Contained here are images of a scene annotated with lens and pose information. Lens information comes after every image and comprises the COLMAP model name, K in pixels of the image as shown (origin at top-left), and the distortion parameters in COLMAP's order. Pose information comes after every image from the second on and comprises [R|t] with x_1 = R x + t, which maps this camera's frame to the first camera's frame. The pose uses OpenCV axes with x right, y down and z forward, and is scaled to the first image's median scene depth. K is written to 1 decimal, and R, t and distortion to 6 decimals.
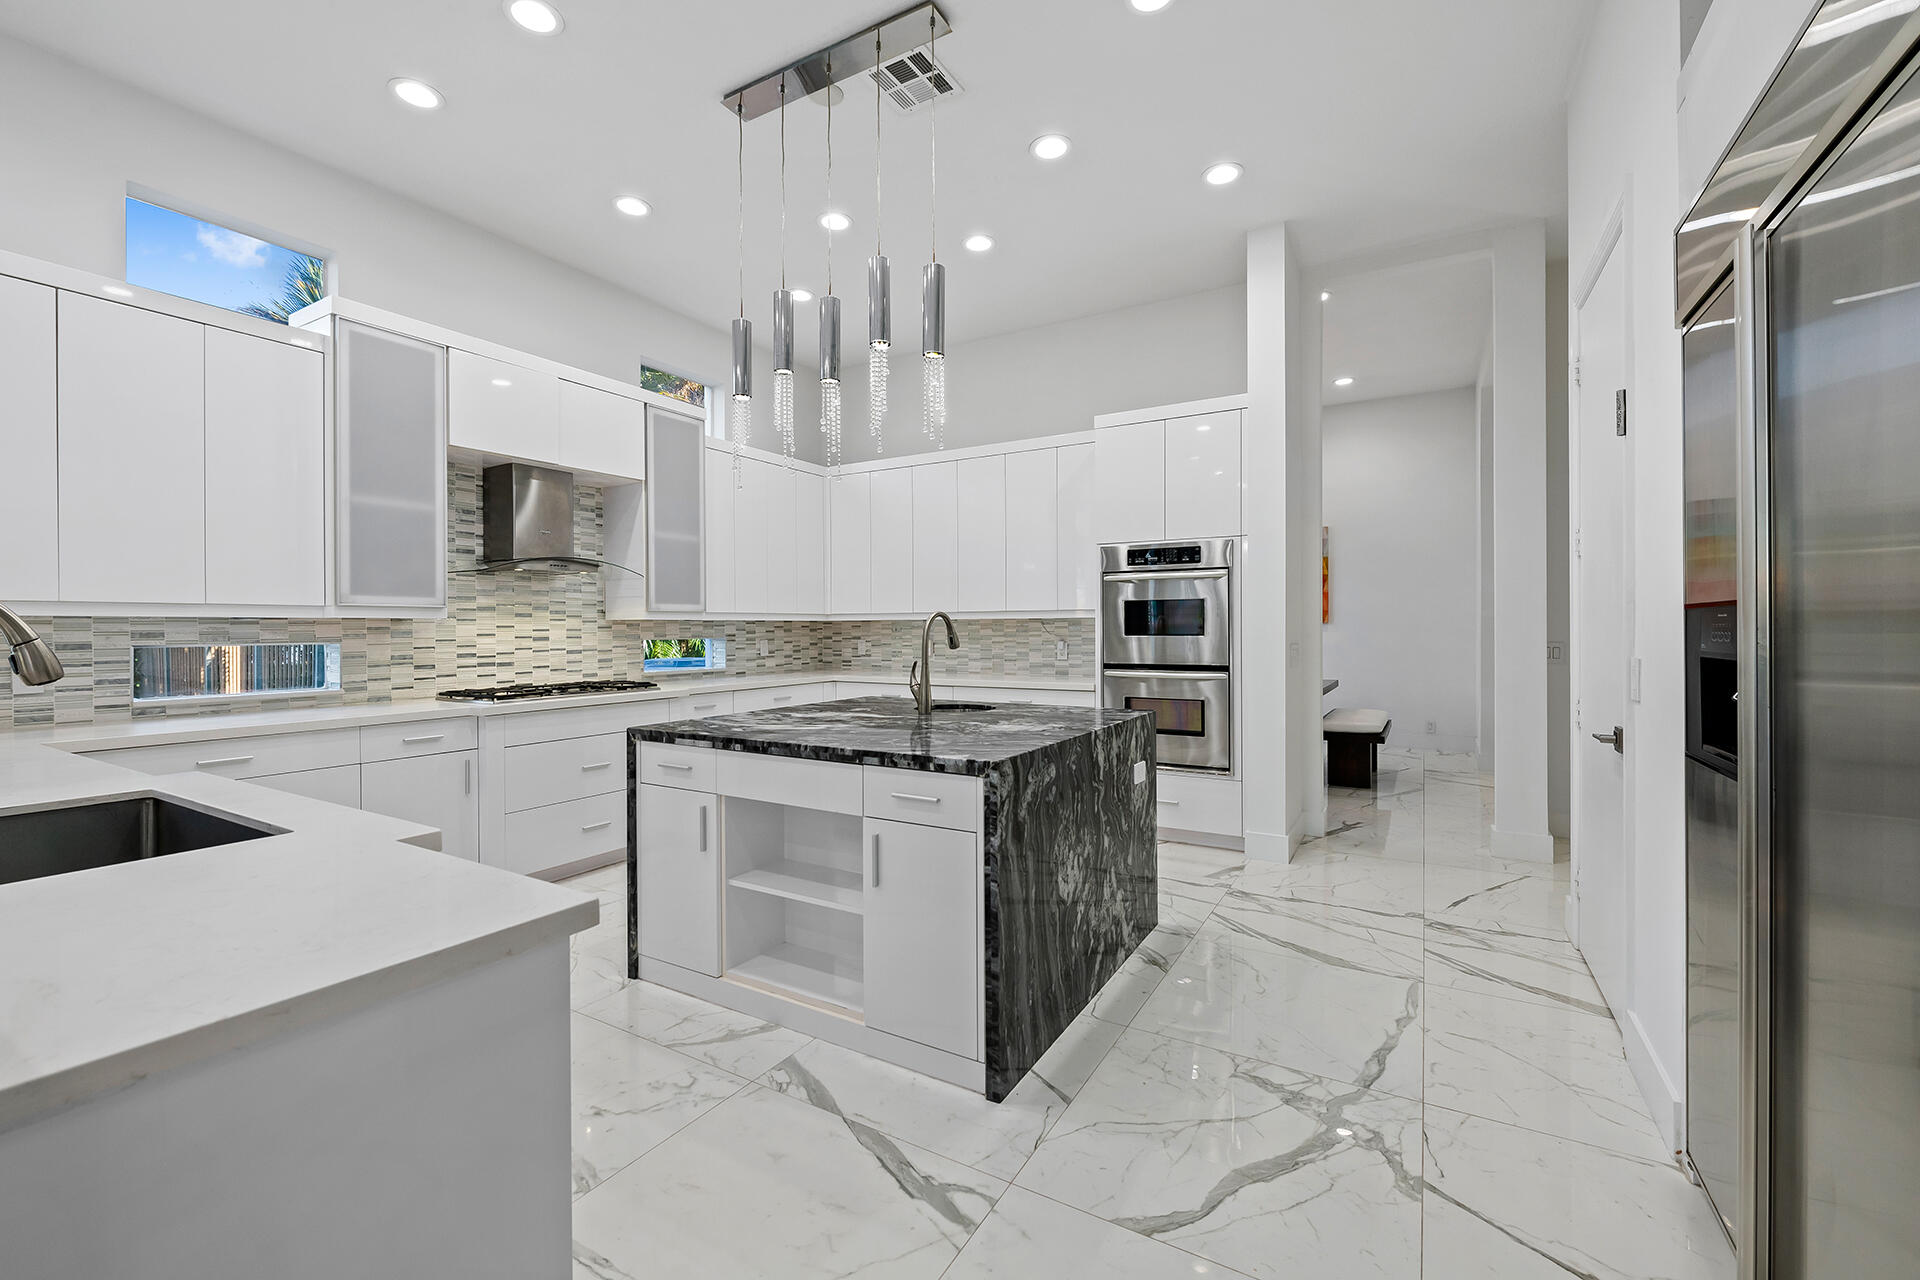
lens RADIAL K [[795.9, 0, 962.8], [0, 795.9, 632.9], [0, 0, 1]] dist [0.000104, -0.000202]
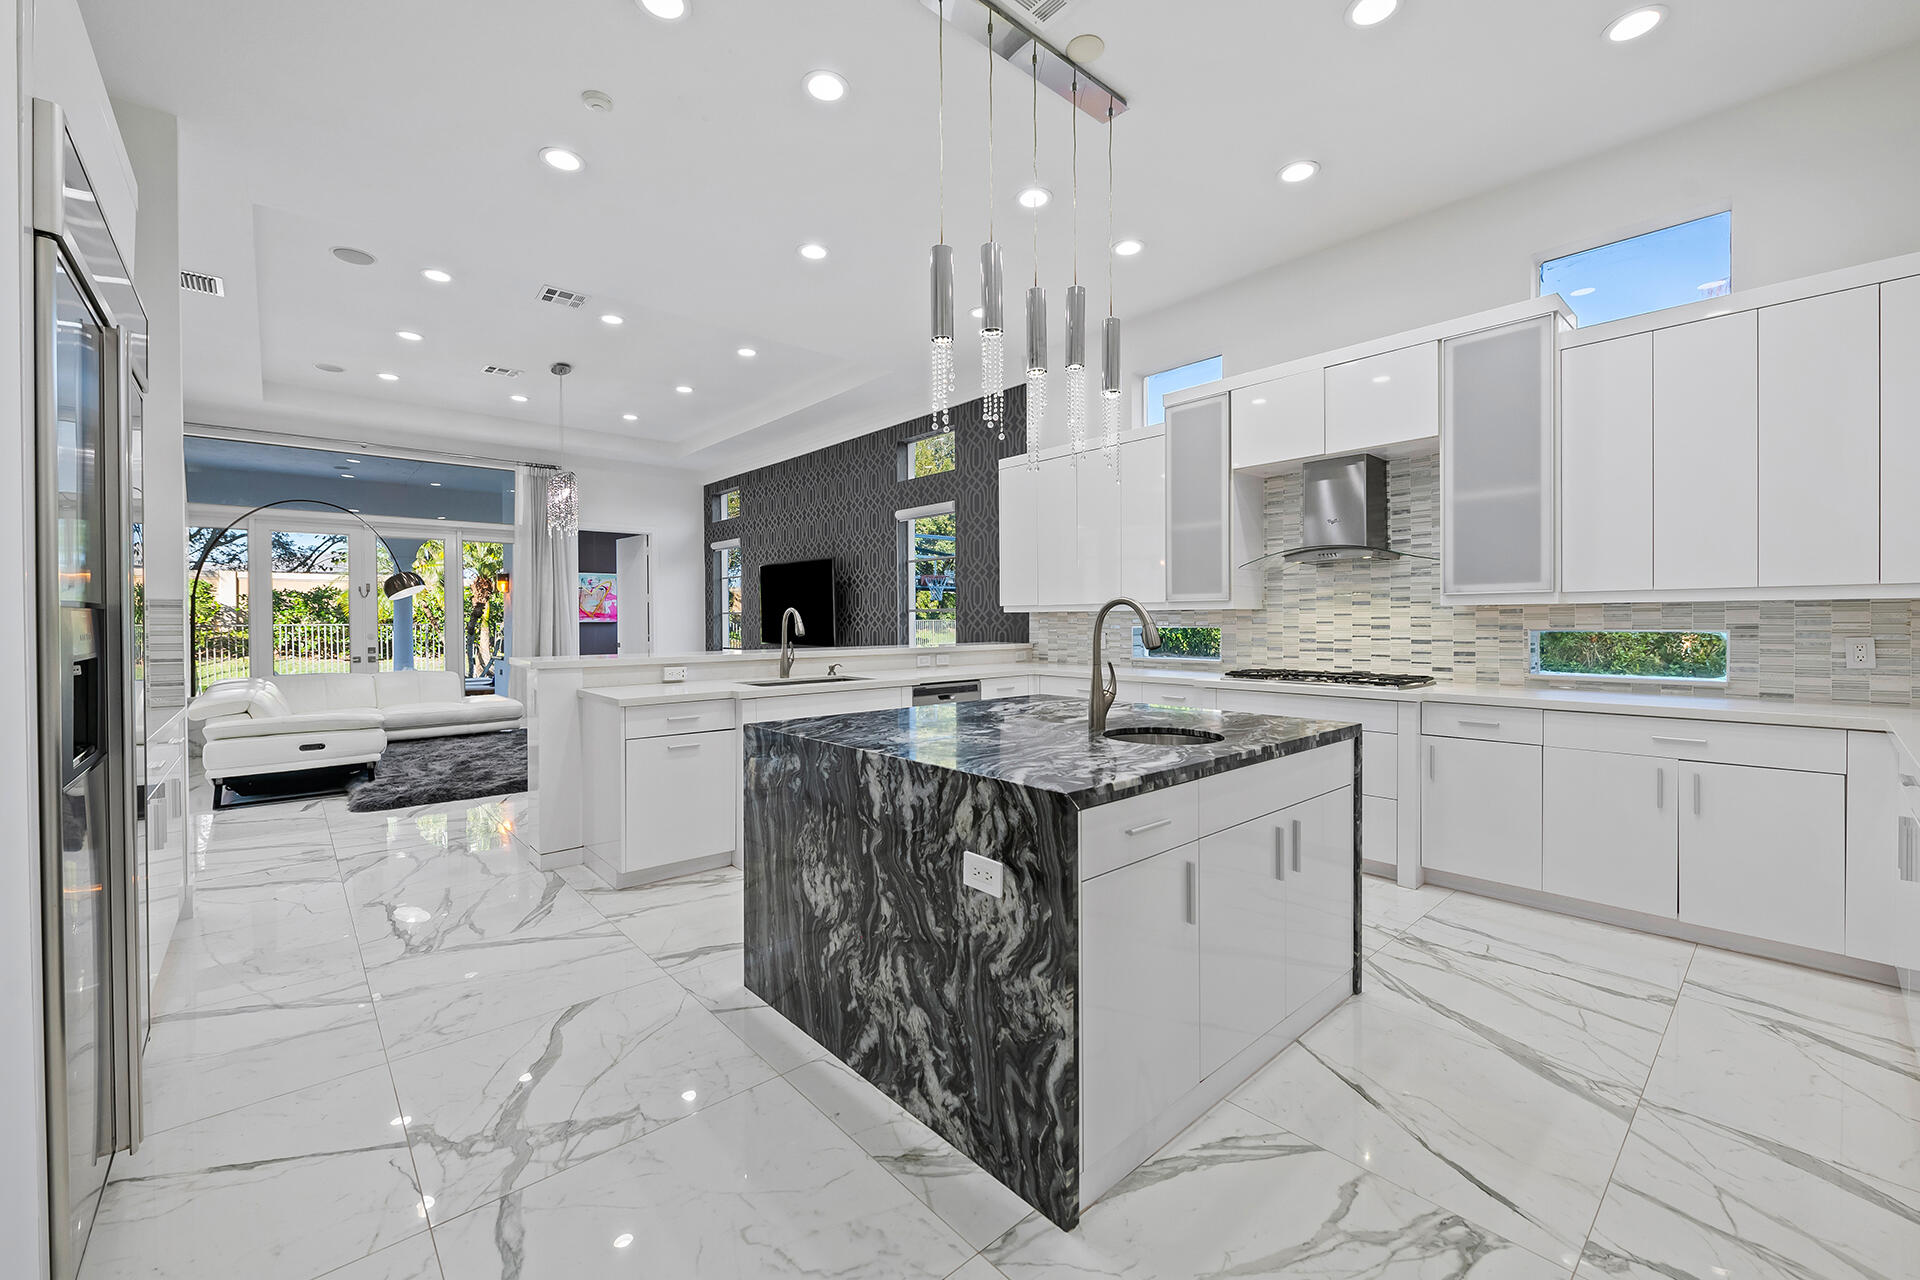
lens RADIAL K [[772.4, 0, 964.3], [0, 772.4, 622.6], [0, 0, 1]] dist [-0.000821, 0.000014]
pose [[-0.312047, 0.010654, -0.950007, 0.722703], [0.001354, 0.999941, 0.010769, -0.011913], [0.950066, 0.002074, -0.312043, 1.109863]]
